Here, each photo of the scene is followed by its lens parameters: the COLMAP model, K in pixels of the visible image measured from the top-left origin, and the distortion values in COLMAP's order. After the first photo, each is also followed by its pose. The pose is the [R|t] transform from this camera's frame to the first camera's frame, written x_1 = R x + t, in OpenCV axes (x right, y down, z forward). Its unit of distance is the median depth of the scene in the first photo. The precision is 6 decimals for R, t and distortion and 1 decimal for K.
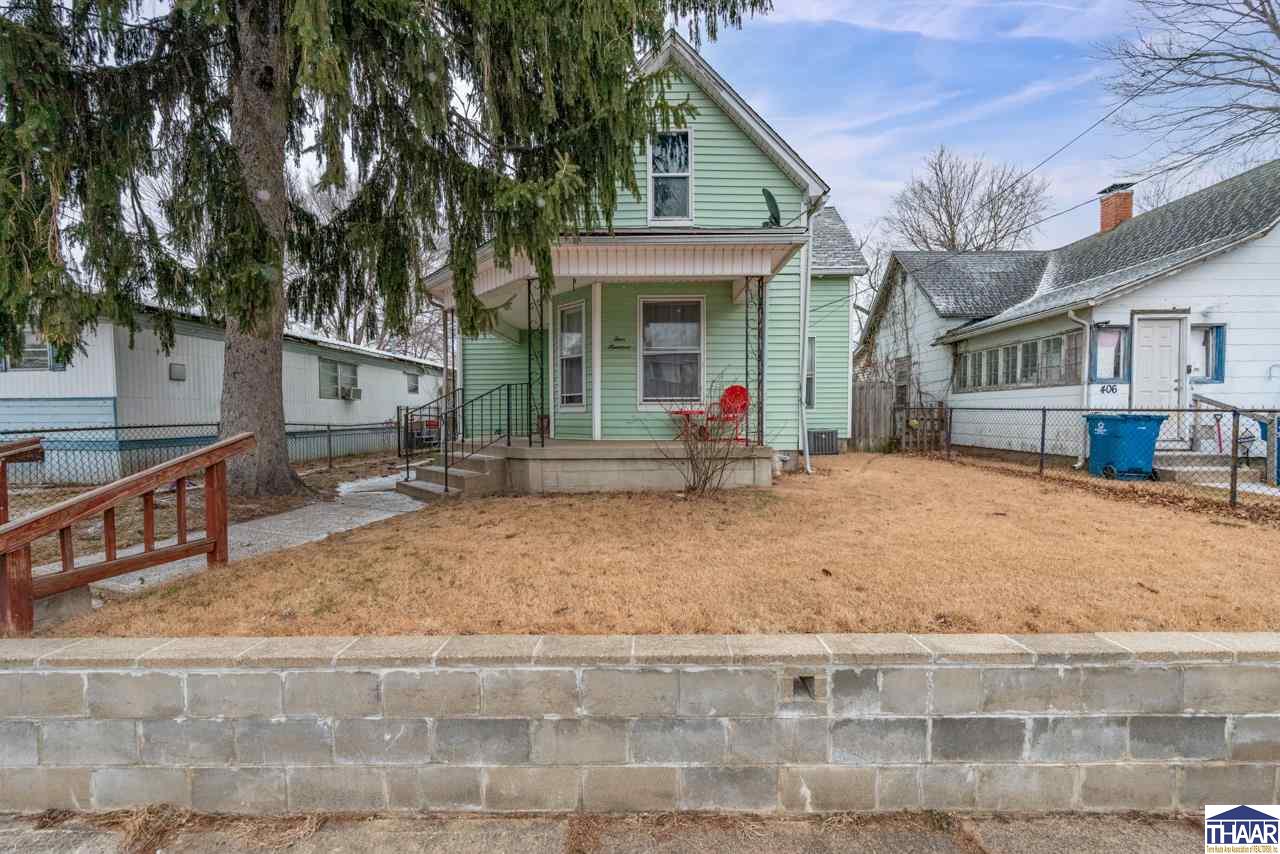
lens RADIAL K [[504.5, 0, 645.6], [0, 504.5, 429.1], [0, 0, 1]] dist [-0.001835, 0.000001]
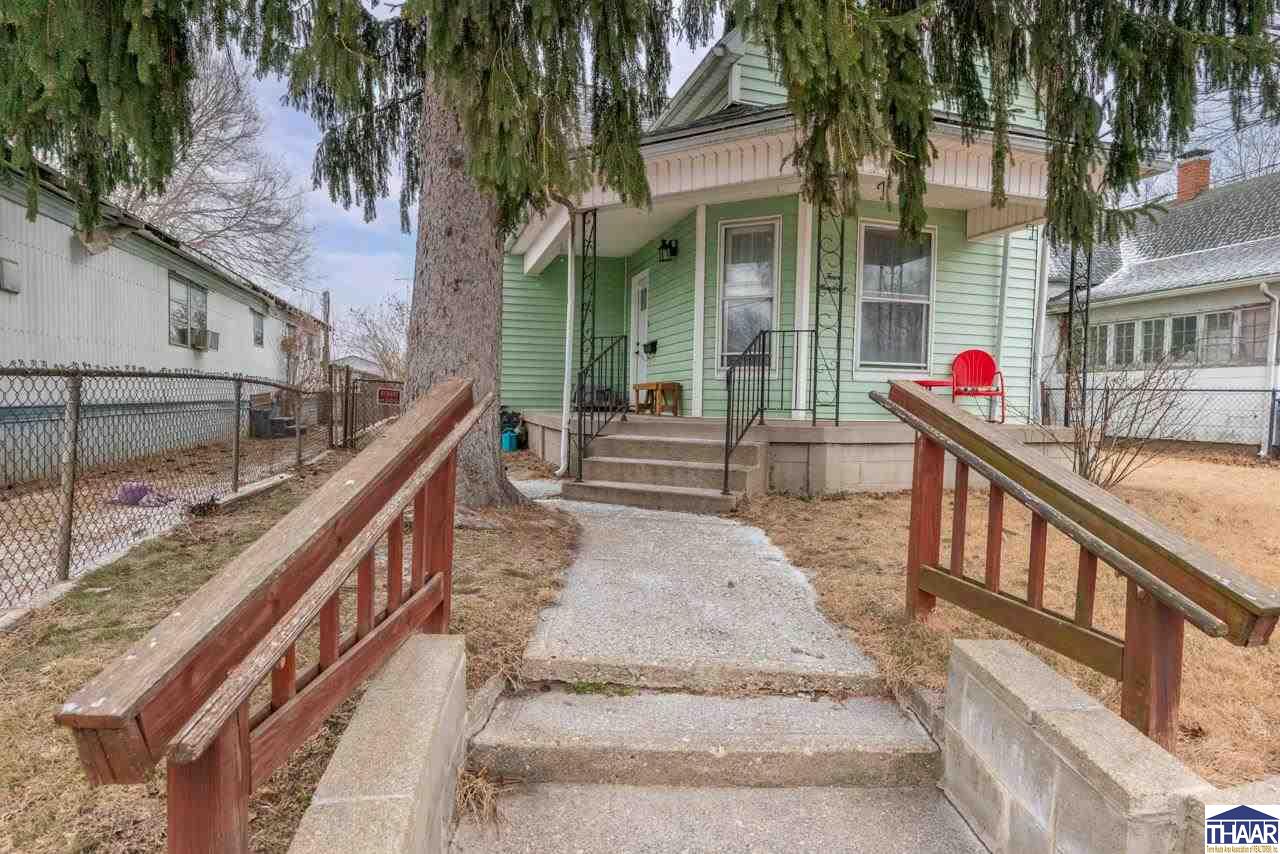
lens RADIAL K [[695.2, 0, 646.6], [0, 695.2, 431.3], [0, 0, 1]] dist [0.001040, 0.000427]
pose [[0.950785, 0.007445, 0.309763, -0.600777], [-0.012727, 0.999806, 0.015035, 0.026232], [-0.309591, -0.018237, 0.950695, 0.153338]]
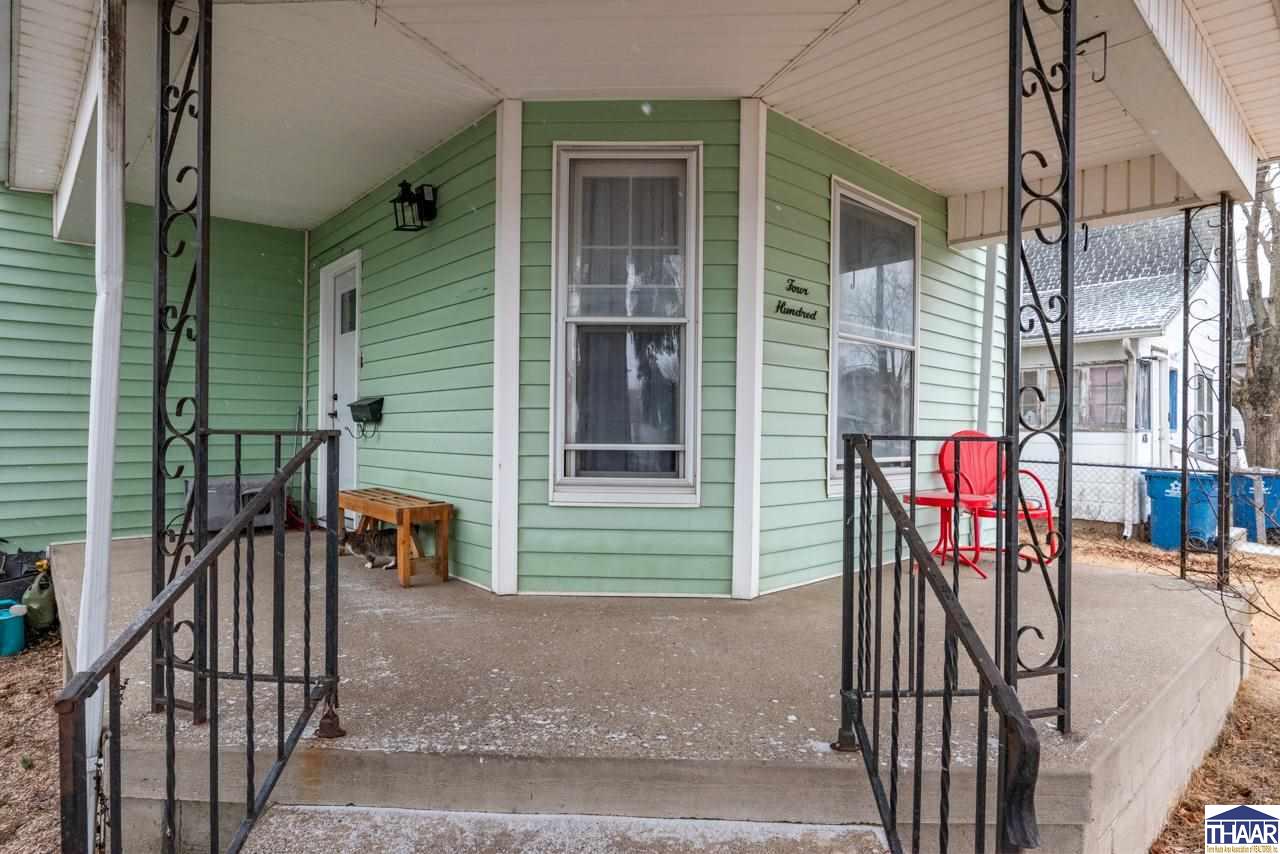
lens RADIAL K [[695.2, 0, 646.6], [0, 695.2, 431.3], [0, 0, 1]] dist [0.001040, 0.000427]
pose [[0.730389, 0.009546, 0.682964, -0.444727], [0.006398, 0.999763, -0.020817, -0.073300], [-0.683001, 0.019575, 0.730155, 0.732303]]
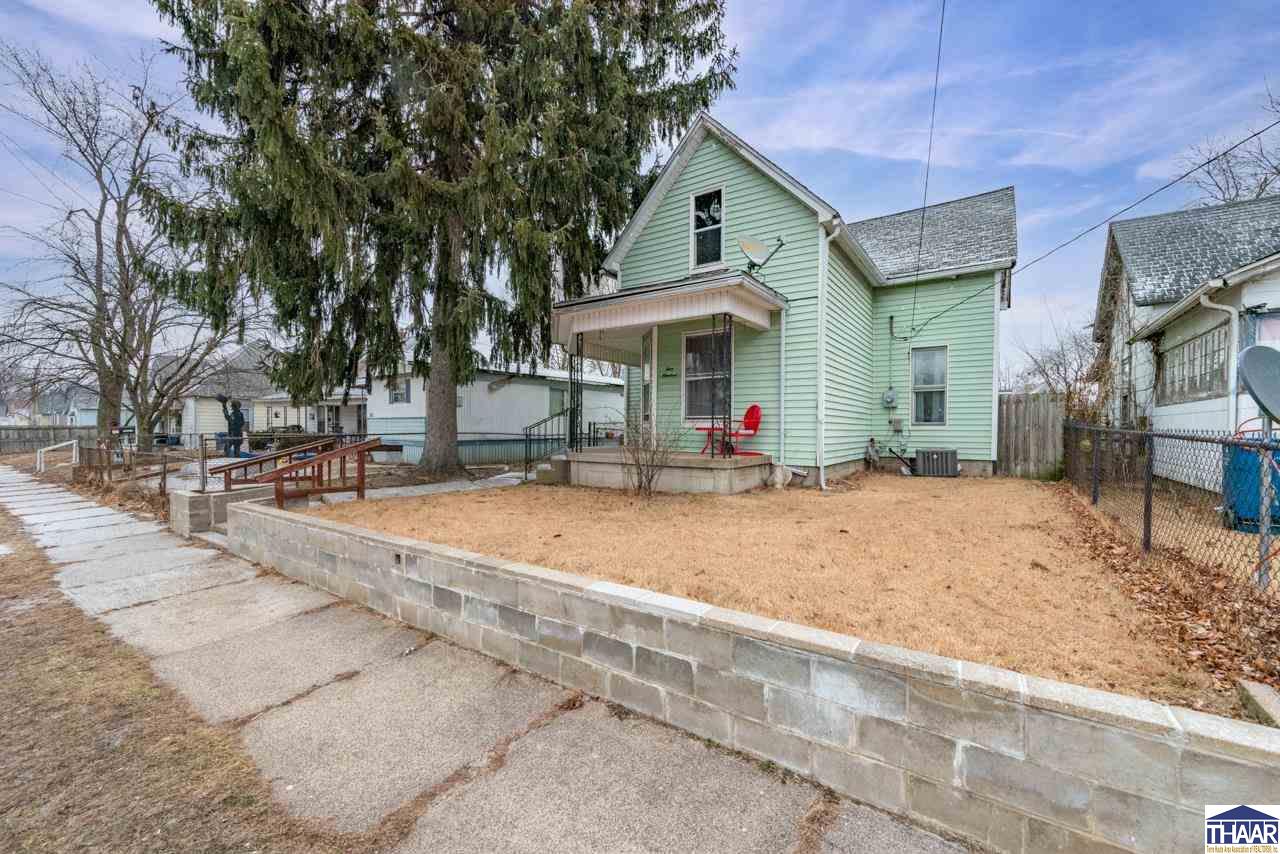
lens RADIAL K [[504.5, 0, 645.6], [0, 504.5, 429.1], [0, 0, 1]] dist [-0.001835, 0.000001]
pose [[0.829016, 0.009081, -0.559152, 0.590987], [-0.024247, 0.999512, -0.019716, -0.005791], [0.558700, 0.029902, 0.828831, -0.050218]]
